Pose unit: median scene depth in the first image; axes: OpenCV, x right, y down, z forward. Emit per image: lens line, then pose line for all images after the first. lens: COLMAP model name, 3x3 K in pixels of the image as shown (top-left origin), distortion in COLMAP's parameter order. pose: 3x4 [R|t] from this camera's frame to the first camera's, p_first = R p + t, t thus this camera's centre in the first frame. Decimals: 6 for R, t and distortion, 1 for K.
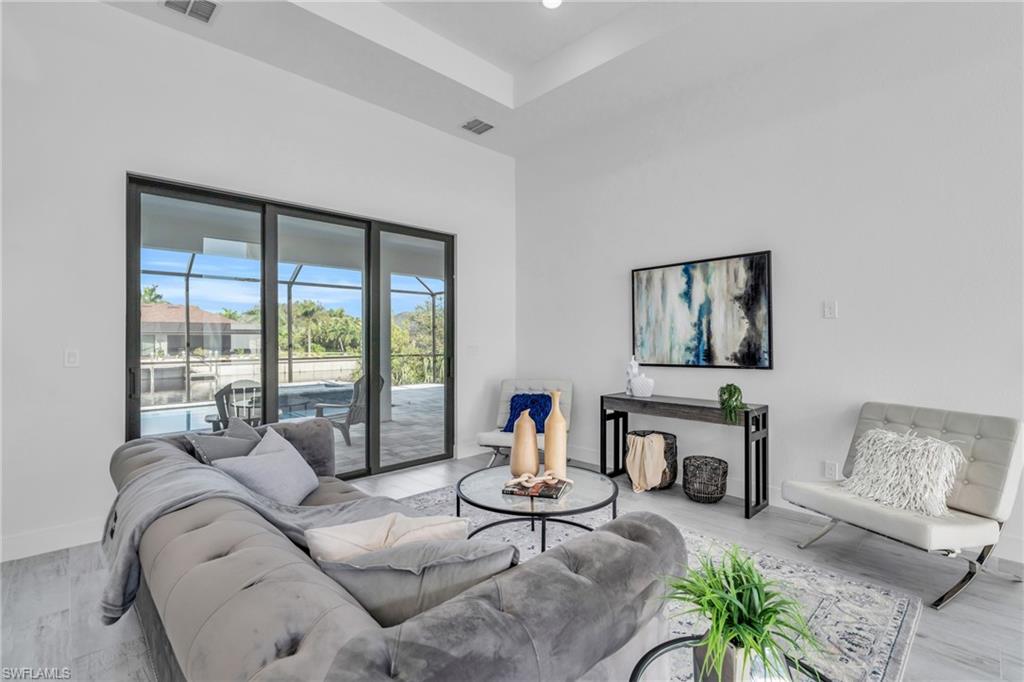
lens RADIAL K [[464.4, 0, 512.0], [0, 464.4, 341.0], [0, 0, 1]] dist [-0.000451, 0.000066]
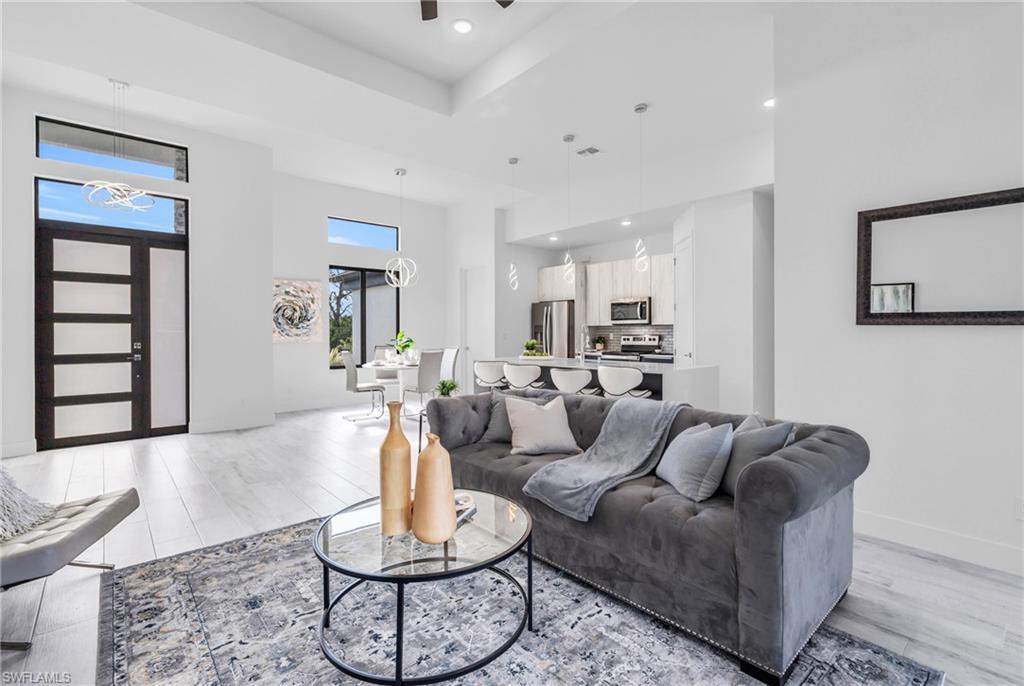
lens RADIAL K [[467.6, 0, 499.4], [0, 467.6, 336.5], [0, 0, 1]] dist [-0.014212, 0.000058]
pose [[-0.998372, 0.001004, 0.057033, -0.086303], [0.001835, 0.999893, 0.014521, 0.005551], [-0.057012, 0.014602, -0.998267, 1.939006]]
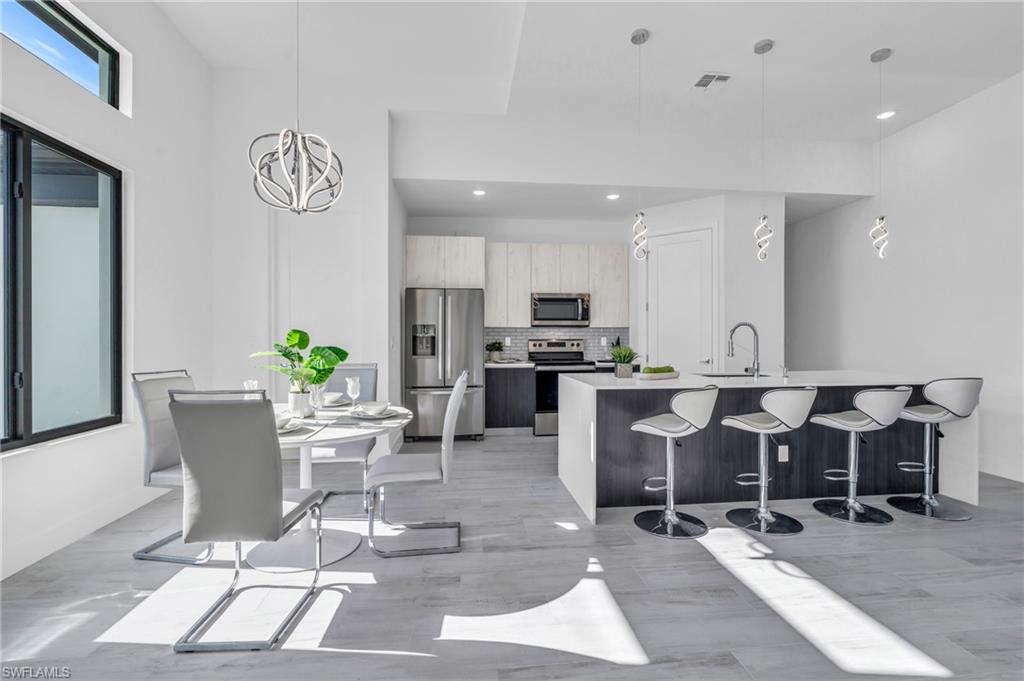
lens RADIAL K [[450.7, 0, 524.5], [0, 450.7, 340.9], [0, 0, 1]] dist [-0.000754, -0.000004]
pose [[-0.590658, 0.007111, -0.806891, 1.365889], [-0.002422, 0.999941, 0.010586, 0.025180], [0.806919, 0.008207, -0.590606, -0.115502]]
